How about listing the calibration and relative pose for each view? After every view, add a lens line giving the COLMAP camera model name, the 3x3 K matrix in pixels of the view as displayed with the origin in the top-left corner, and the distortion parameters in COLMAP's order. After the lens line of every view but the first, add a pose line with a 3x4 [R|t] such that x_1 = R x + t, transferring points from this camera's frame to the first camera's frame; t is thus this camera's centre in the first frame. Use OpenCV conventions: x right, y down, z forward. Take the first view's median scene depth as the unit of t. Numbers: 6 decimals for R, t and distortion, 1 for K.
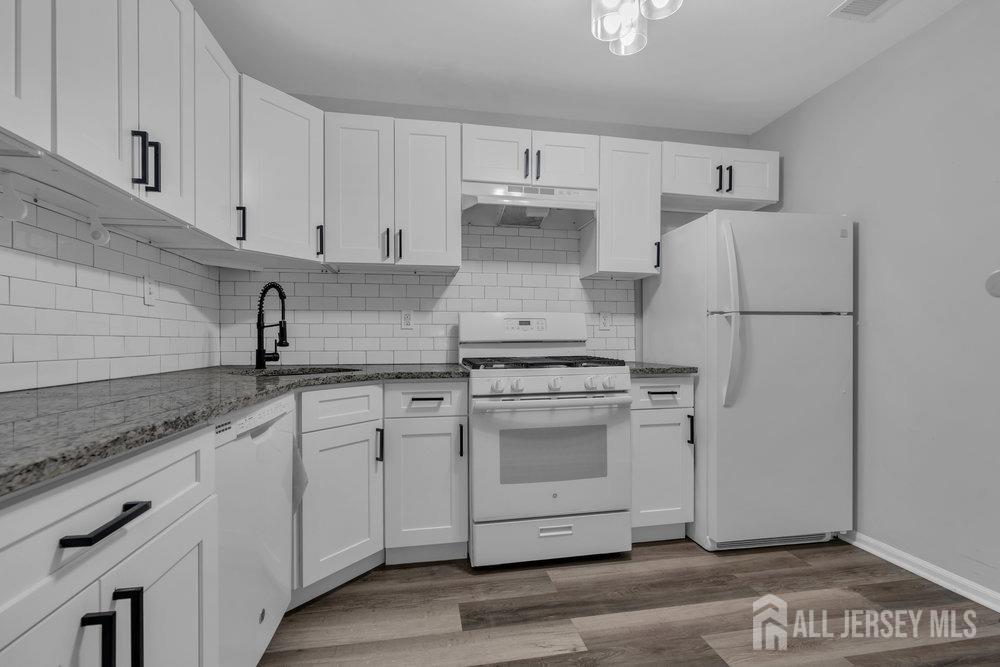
lens RADIAL K [[460.0, 0, 500.3], [0, 460.0, 339.2], [0, 0, 1]] dist [0.000073, 0.000304]
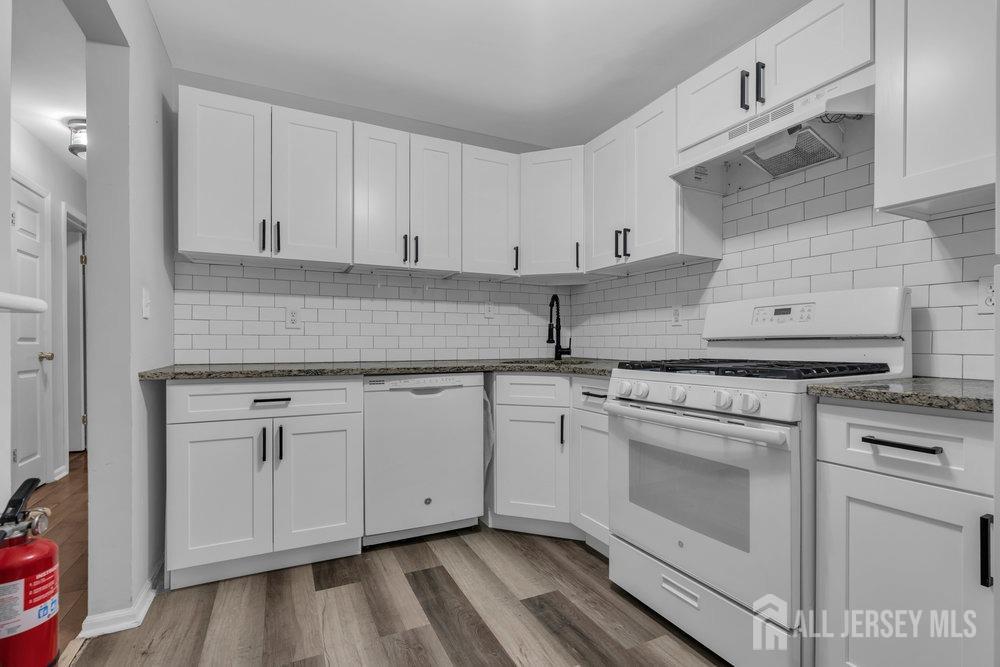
lens RADIAL K [[460.0, 0, 496.8], [0, 460.0, 336.9], [0, 0, 1]] dist [0.000073, 0.000304]
pose [[0.262372, -0.008879, -0.964926, 0.747063], [0.005443, 0.999955, -0.007721, 0.006980], [0.964951, -0.003226, 0.262409, 0.504343]]
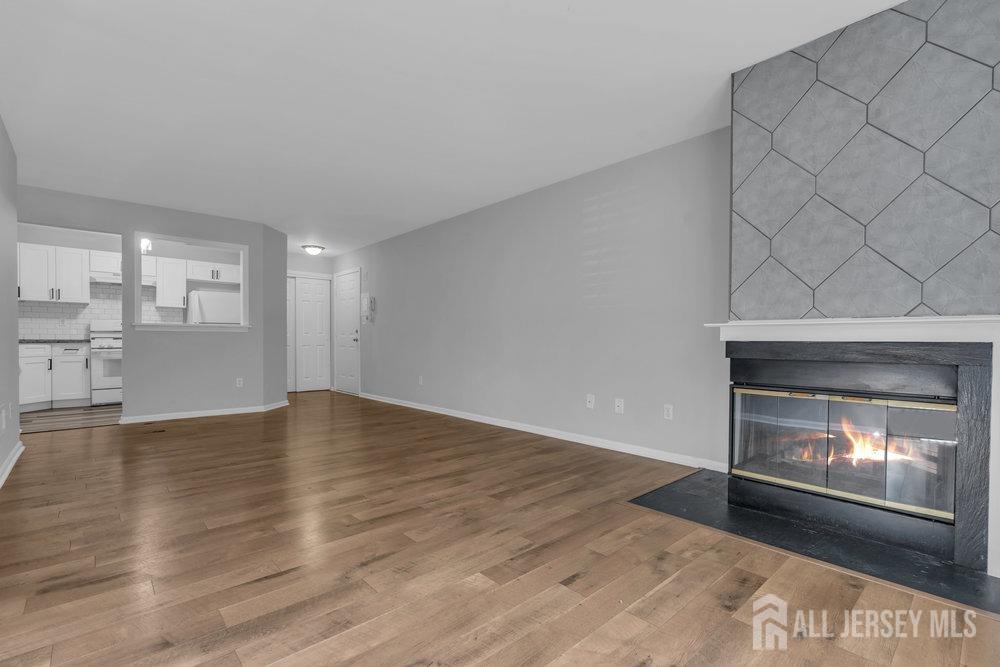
lens RADIAL K [[460.0, 0, 500.1], [0, 460.0, 343.7], [0, 0, 1]] dist [0.000073, 0.000304]
pose [[0.847230, 0.001516, 0.531224, 0.581188], [-0.004472, 0.999981, 0.004279, 0.065735], [-0.531207, -0.006001, 0.847221, -2.856158]]
